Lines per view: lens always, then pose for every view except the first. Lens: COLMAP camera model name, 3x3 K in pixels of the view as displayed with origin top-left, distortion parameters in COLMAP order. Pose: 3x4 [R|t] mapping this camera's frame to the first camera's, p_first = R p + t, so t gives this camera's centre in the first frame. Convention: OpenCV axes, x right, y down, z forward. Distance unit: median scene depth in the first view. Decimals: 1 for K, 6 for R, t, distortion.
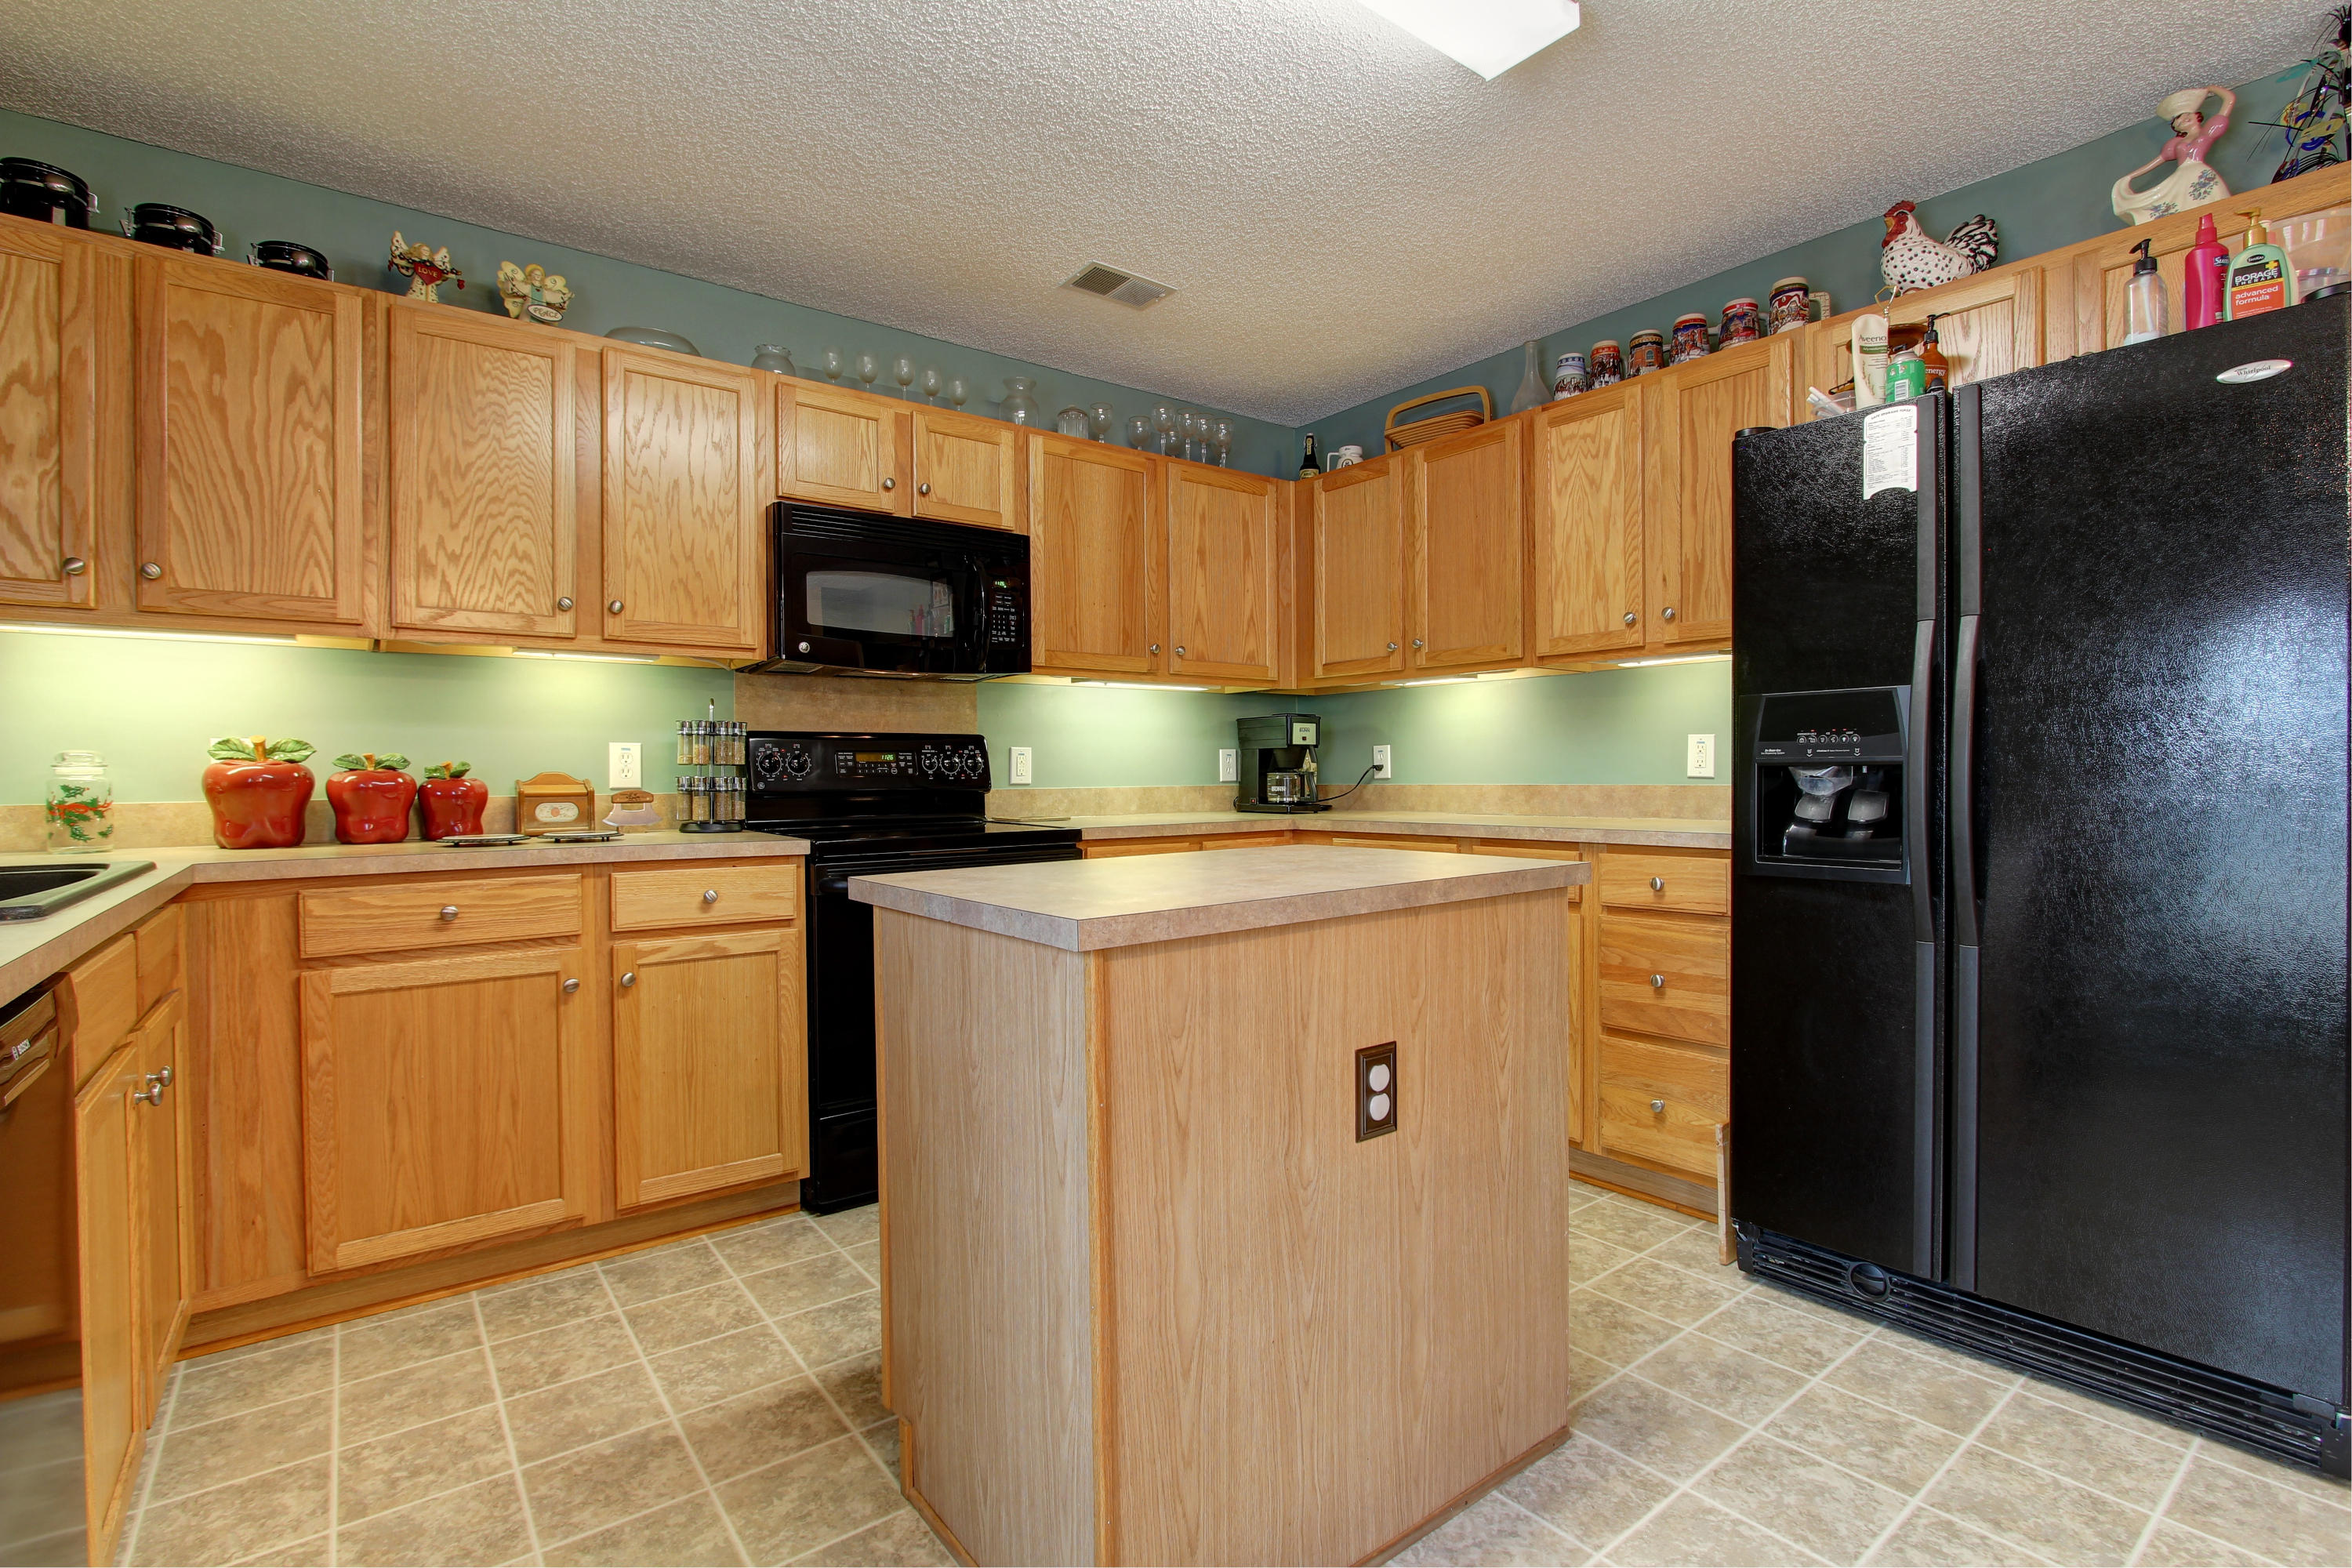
lens RADIAL K [[1083.8, 0, 1176.0], [0, 1083.8, 784.0], [0, 0, 1]] dist [-0.022540, 0.003689]
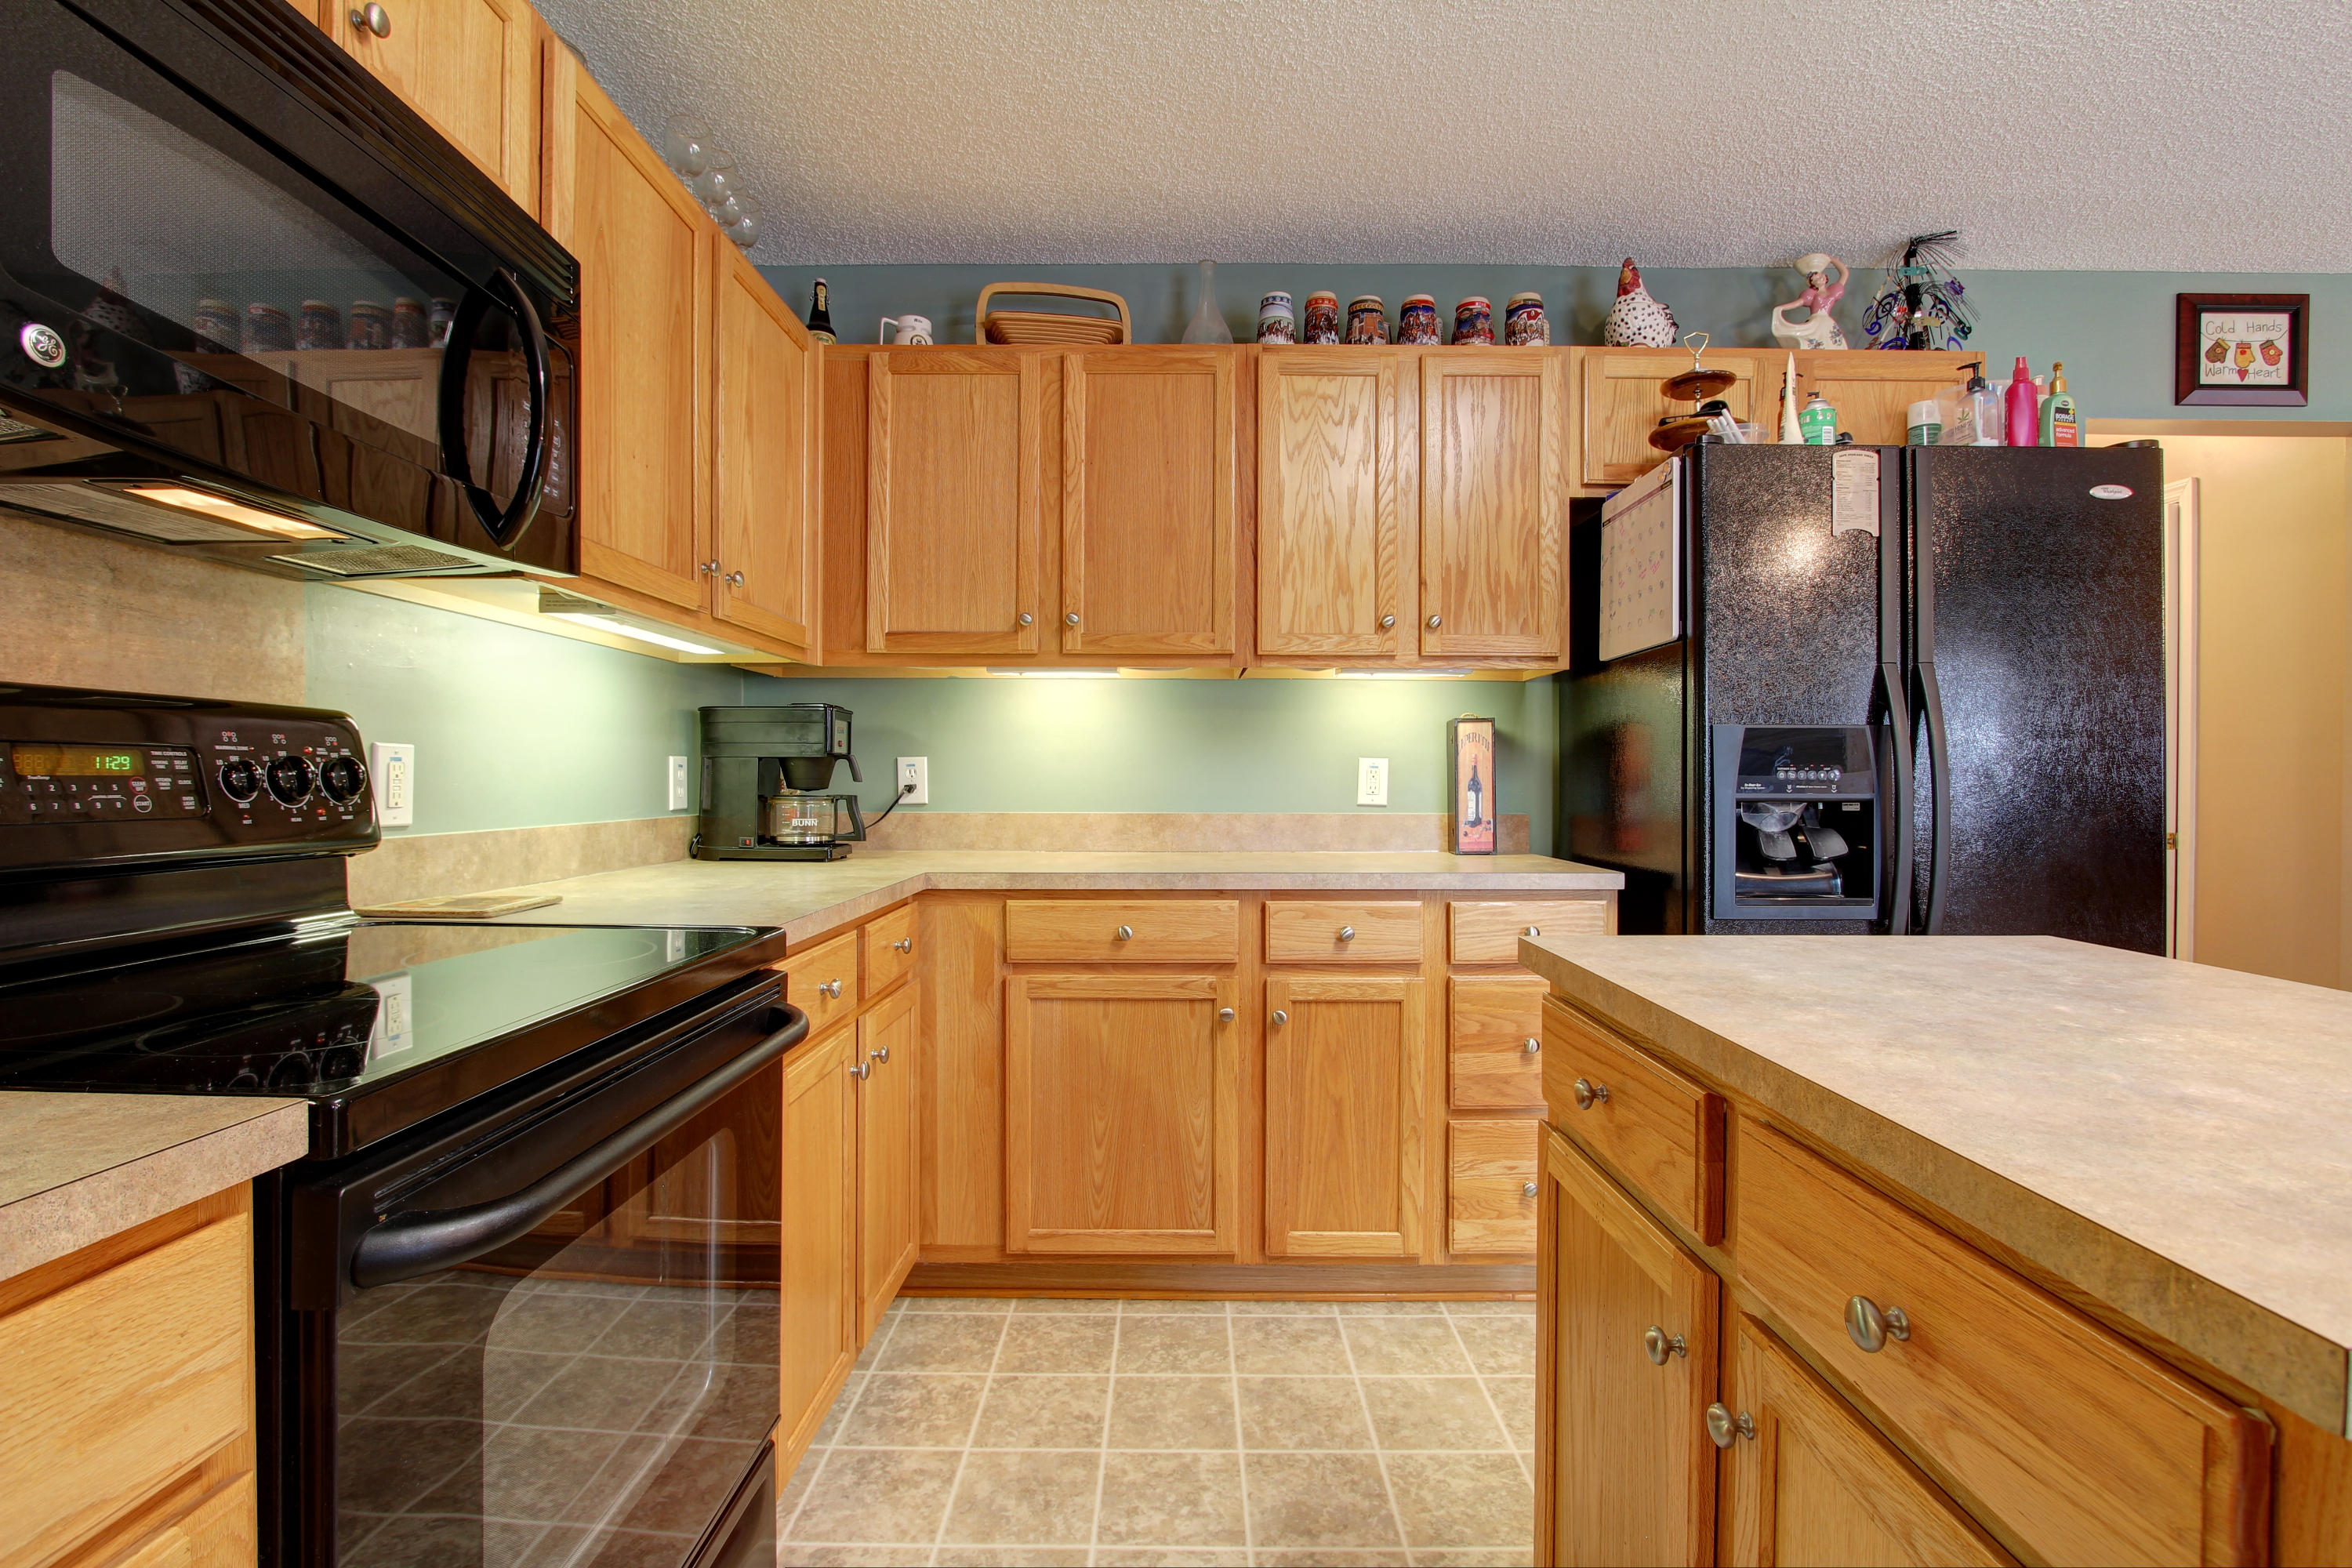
lens RADIAL K [[1083.8, 0, 1176.0], [0, 1083.8, 784.0], [0, 0, 1]] dist [-0.022540, 0.003689]
pose [[0.618452, 0.006885, 0.785793, -0.451563], [-0.001915, 0.999972, -0.007255, -0.022910], [-0.785821, 0.002982, 0.618447, 0.752724]]
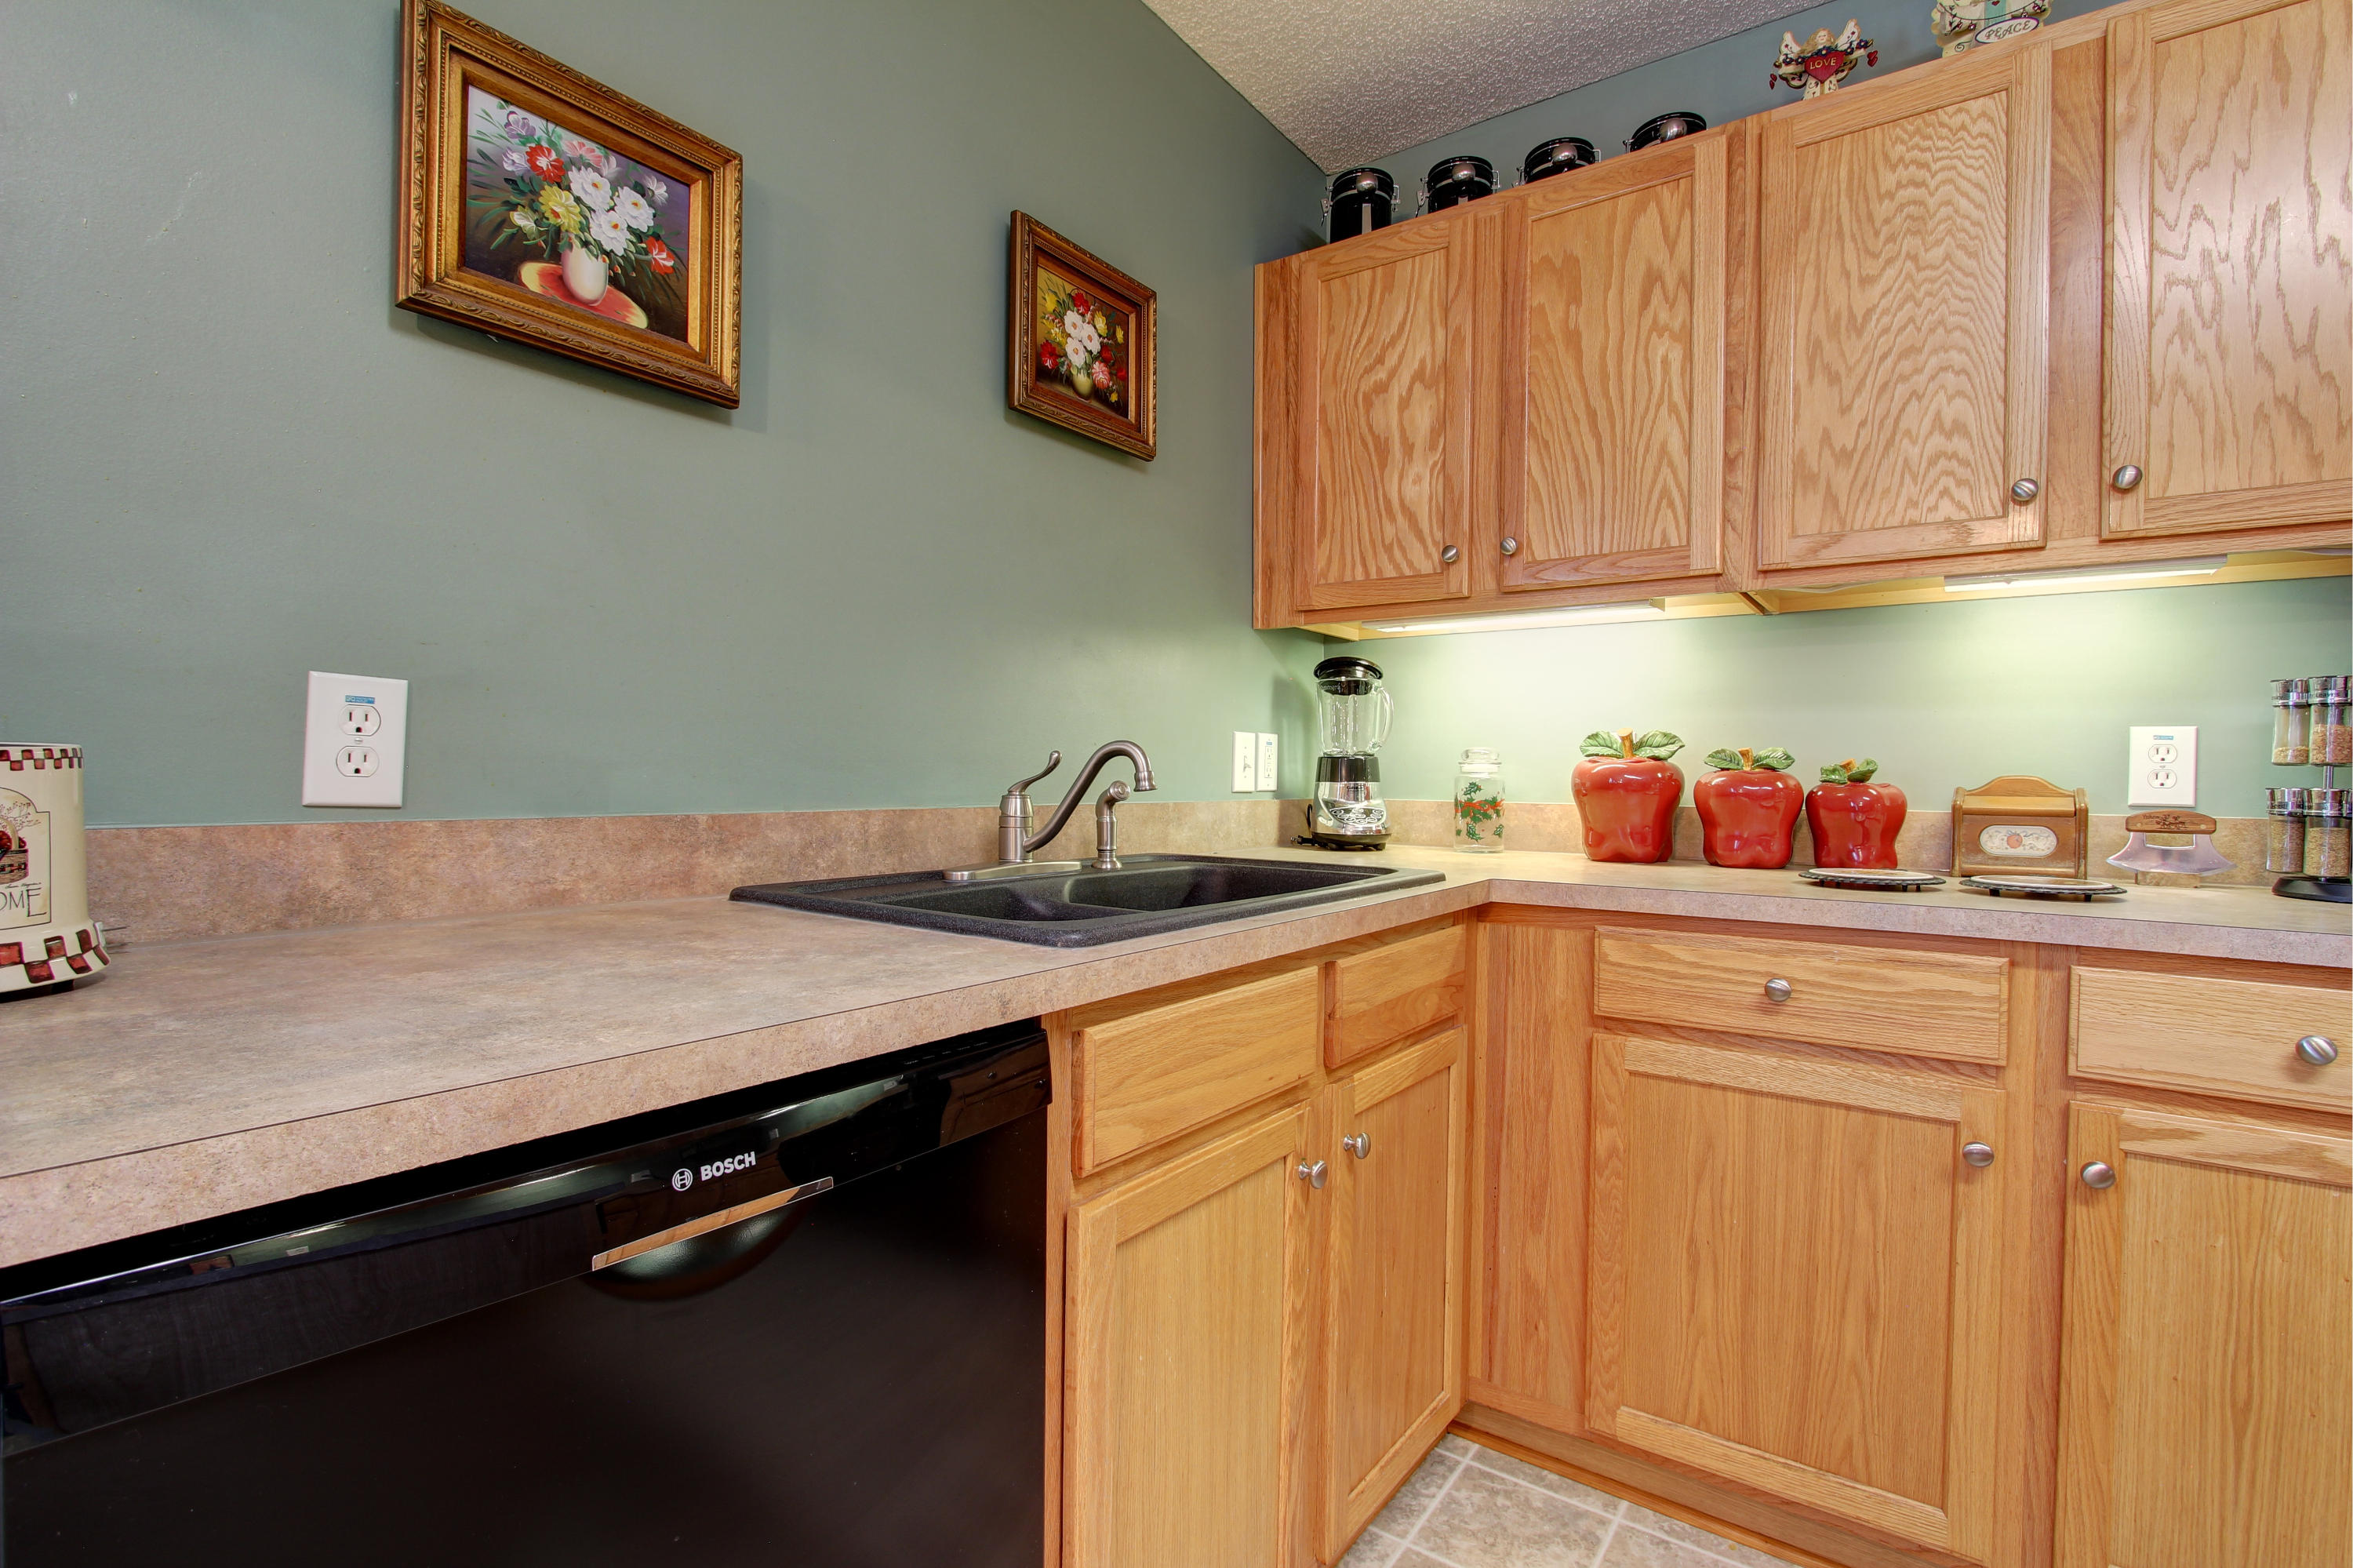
lens RADIAL K [[1084.3, 0, 1176.5], [0, 1084.3, 784.0], [0, 0, 1]] dist [-0.022540, 0.003689]
pose [[0.272358, 0.019254, -0.962003, -0.138423], [-0.023136, 0.999642, 0.013458, -0.004270], [0.961918, 0.018592, 0.272706, 0.430342]]
